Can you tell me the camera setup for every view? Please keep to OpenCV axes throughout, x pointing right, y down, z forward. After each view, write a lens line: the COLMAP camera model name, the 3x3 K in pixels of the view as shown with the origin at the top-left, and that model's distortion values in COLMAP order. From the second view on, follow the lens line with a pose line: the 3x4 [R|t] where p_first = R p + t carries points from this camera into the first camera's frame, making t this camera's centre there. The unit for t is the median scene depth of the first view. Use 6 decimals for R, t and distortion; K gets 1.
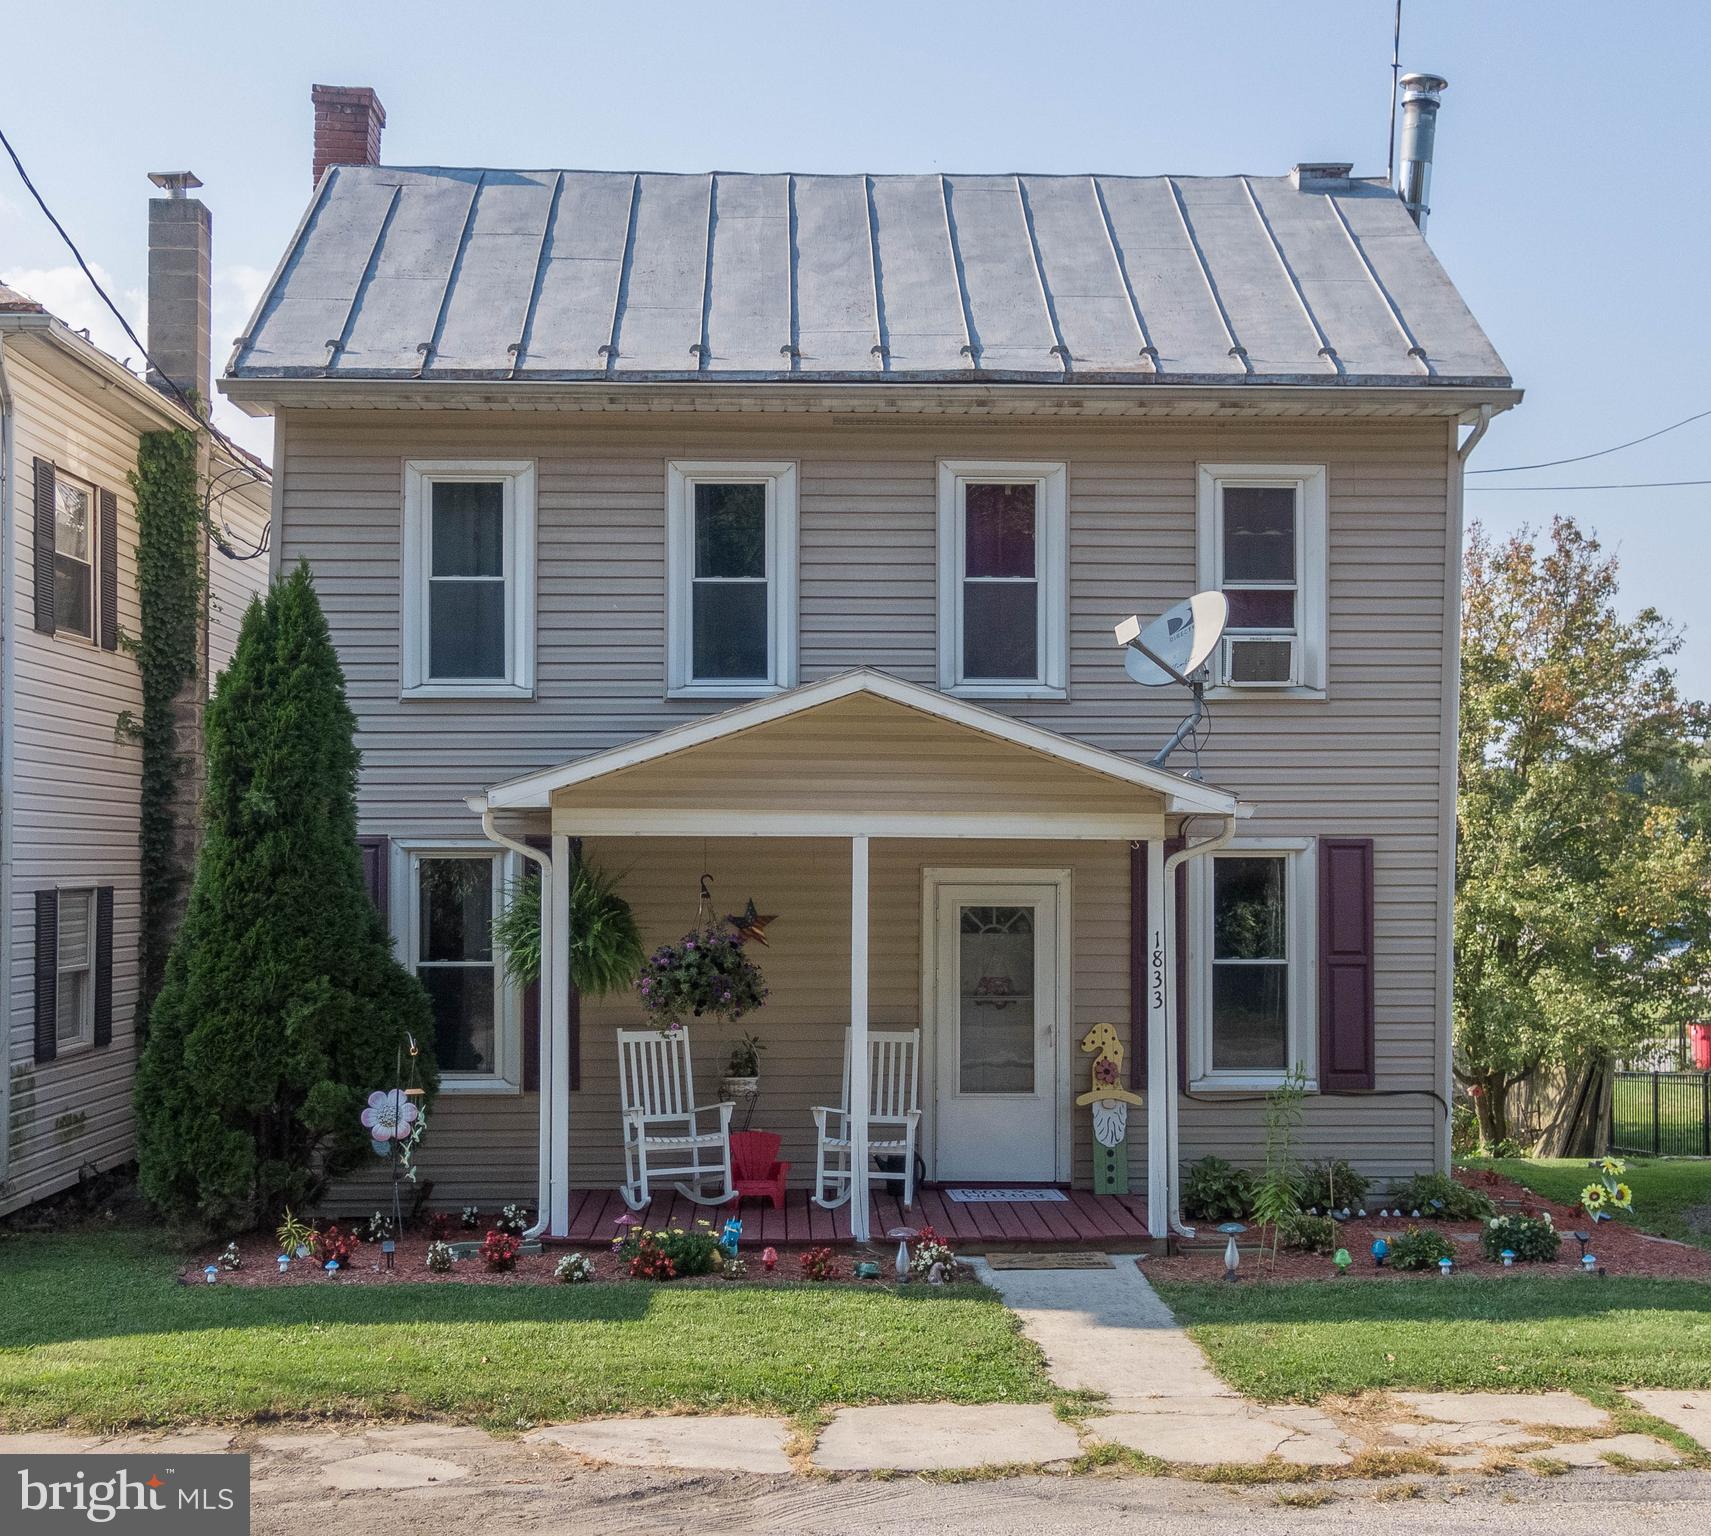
lens RADIAL K [[2175.6, 0, 857.6], [0, 2175.6, 775.7], [0, 0, 1]] dist [0.010133, 0.000000]
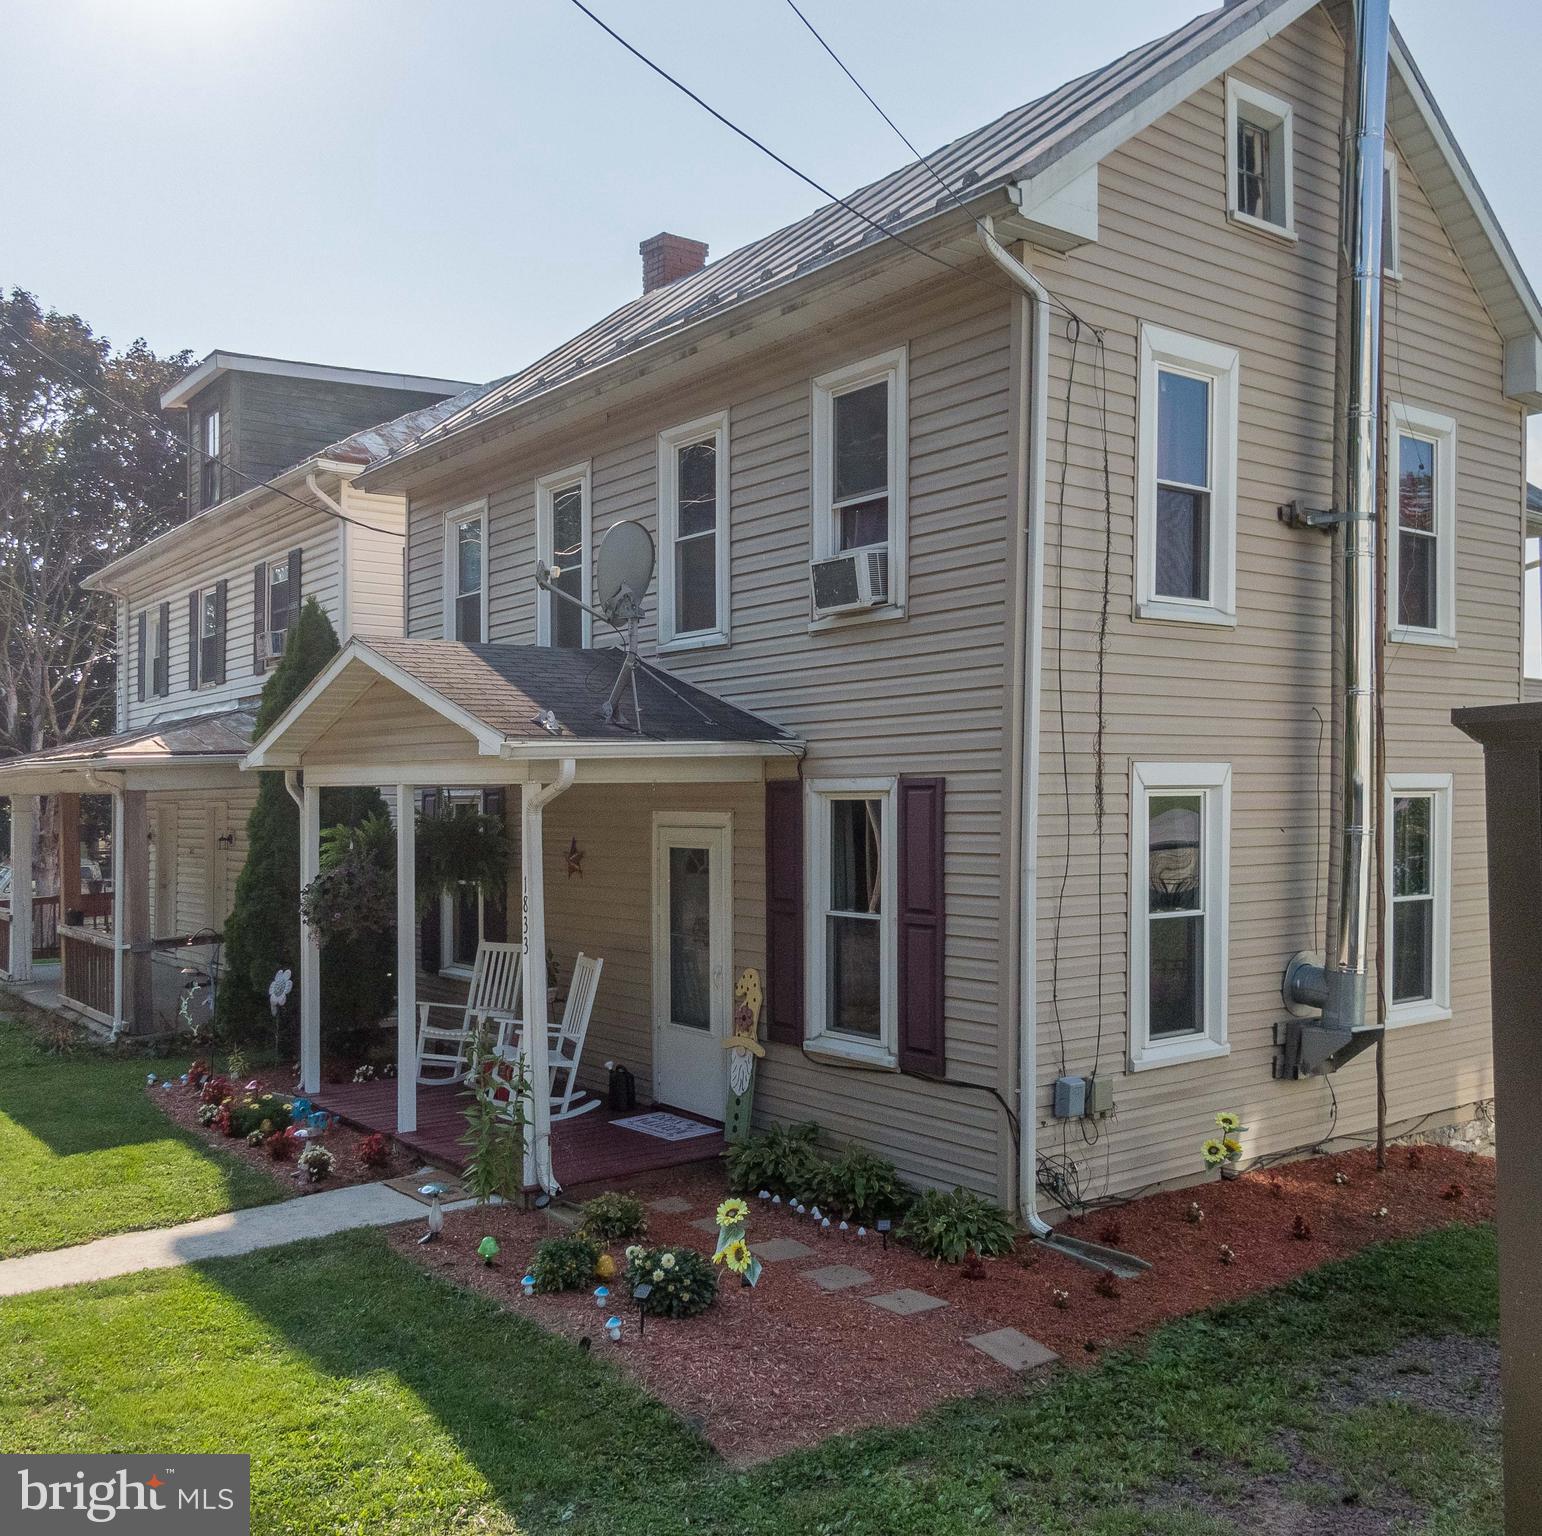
lens RADIAL K [[1465.2, 0, 766.0], [0, 1465.2, 753.4], [0, 0, 1]] dist [0.084889, 0.000000]
pose [[0.592331, -0.029765, -0.805145, 0.717505], [0.033733, 0.999357, -0.012129, 0.026645], [0.804988, -0.019976, 0.592954, 0.668940]]
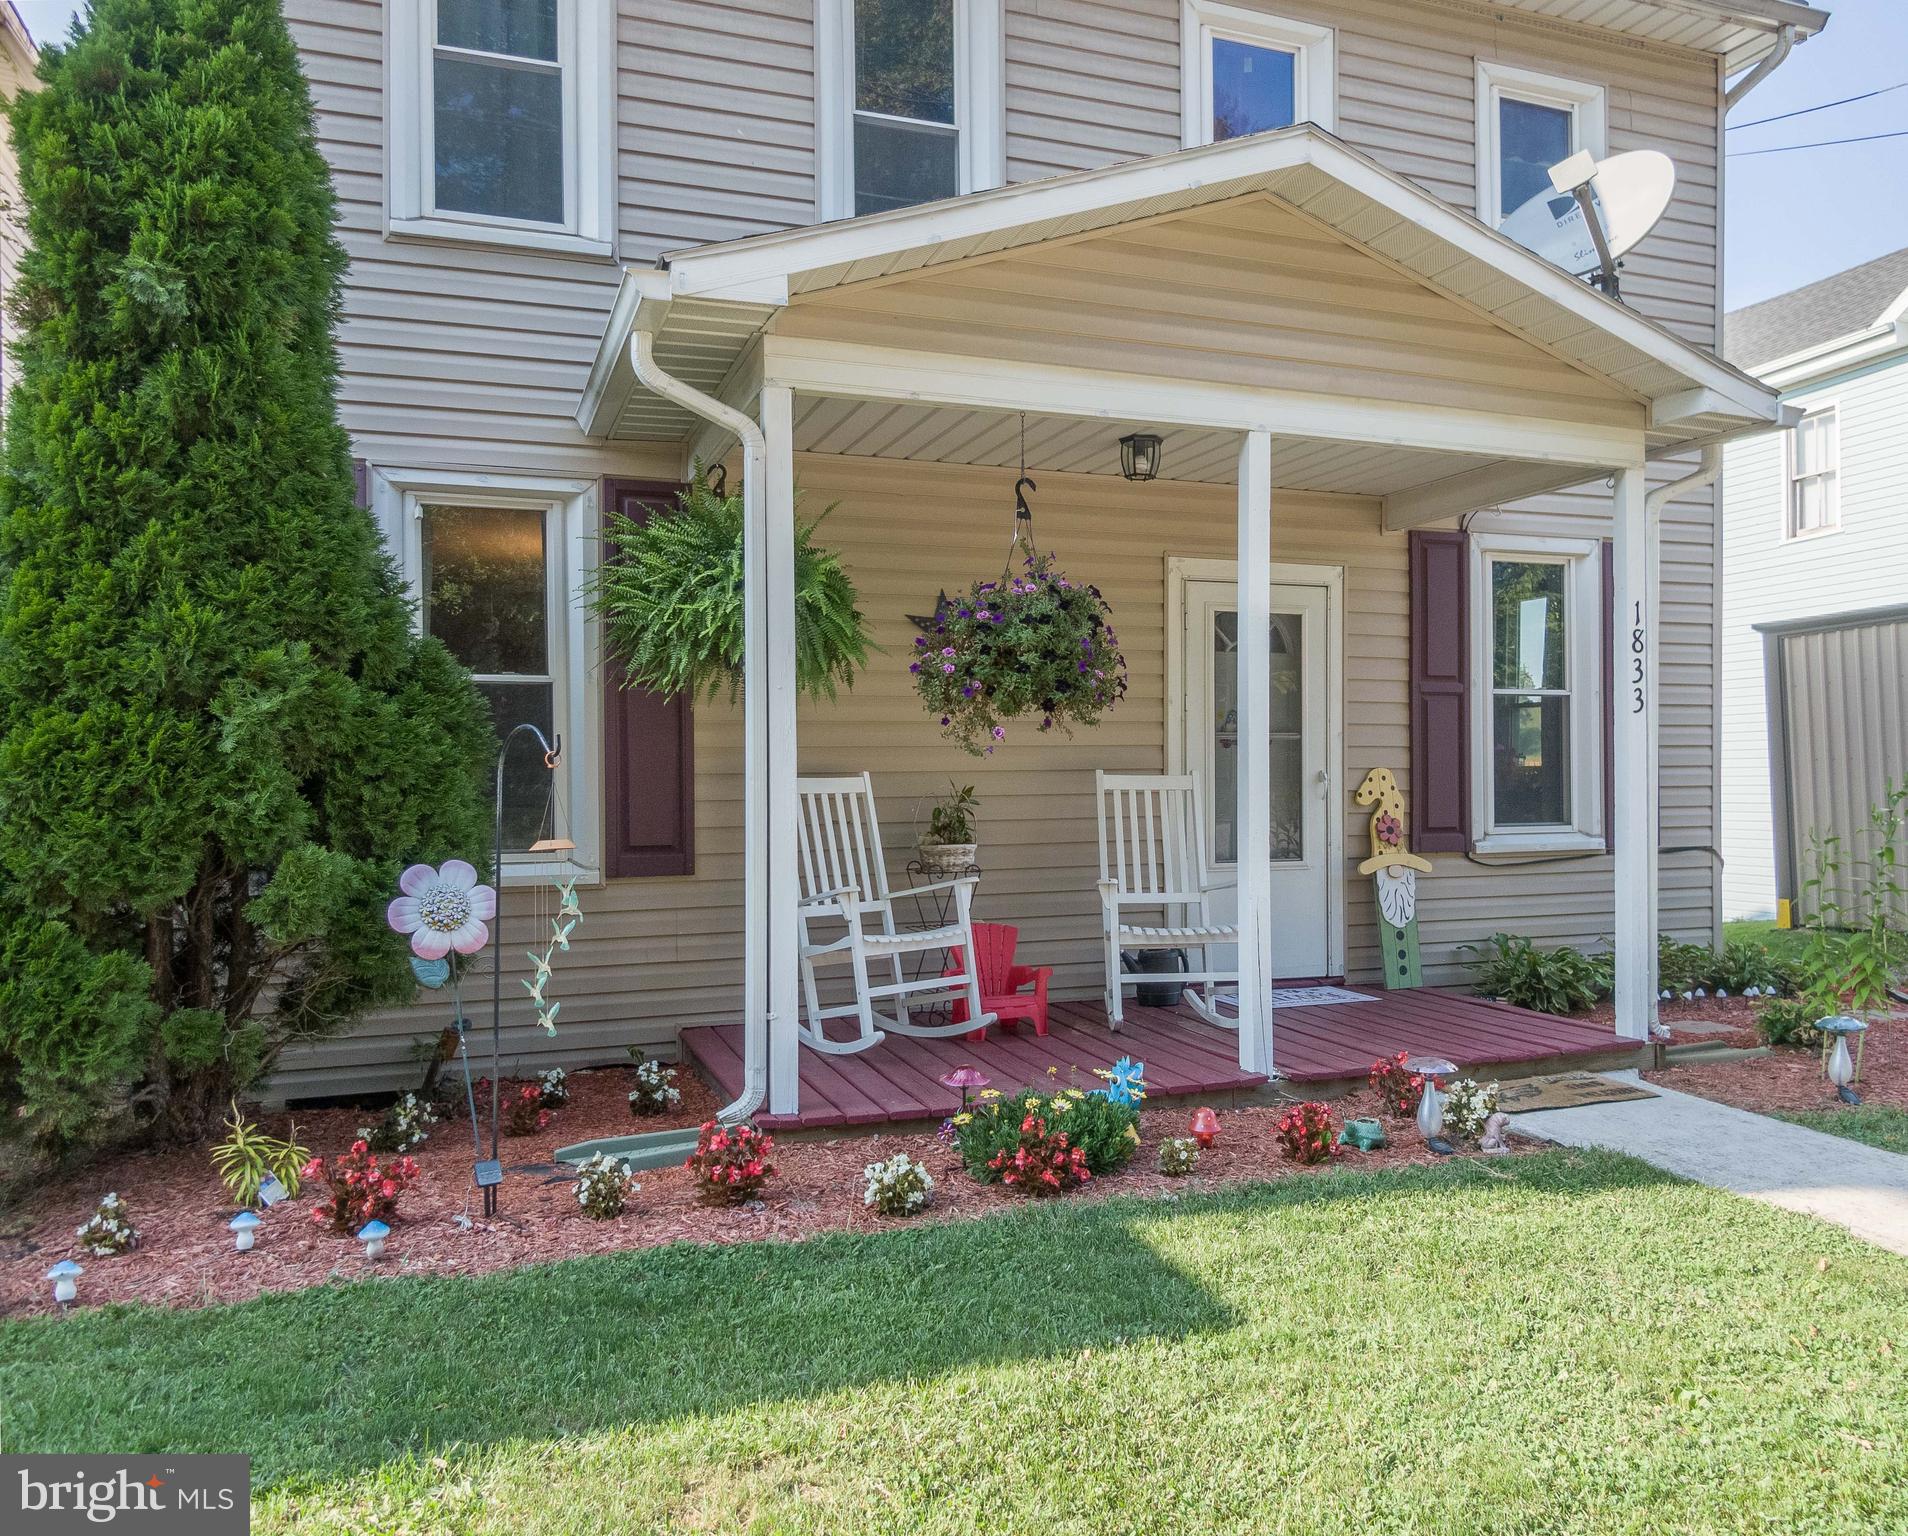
lens RADIAL K [[1392.5, 0, 969.5], [0, 1392.5, 774.4], [0, 0, 1]] dist [0.014156, -0.020450]
pose [[0.946082, -0.005466, 0.323881, -0.200643], [-0.004033, 0.999581, 0.028650, 0.111783], [-0.323902, -0.028412, 0.945664, 0.634536]]
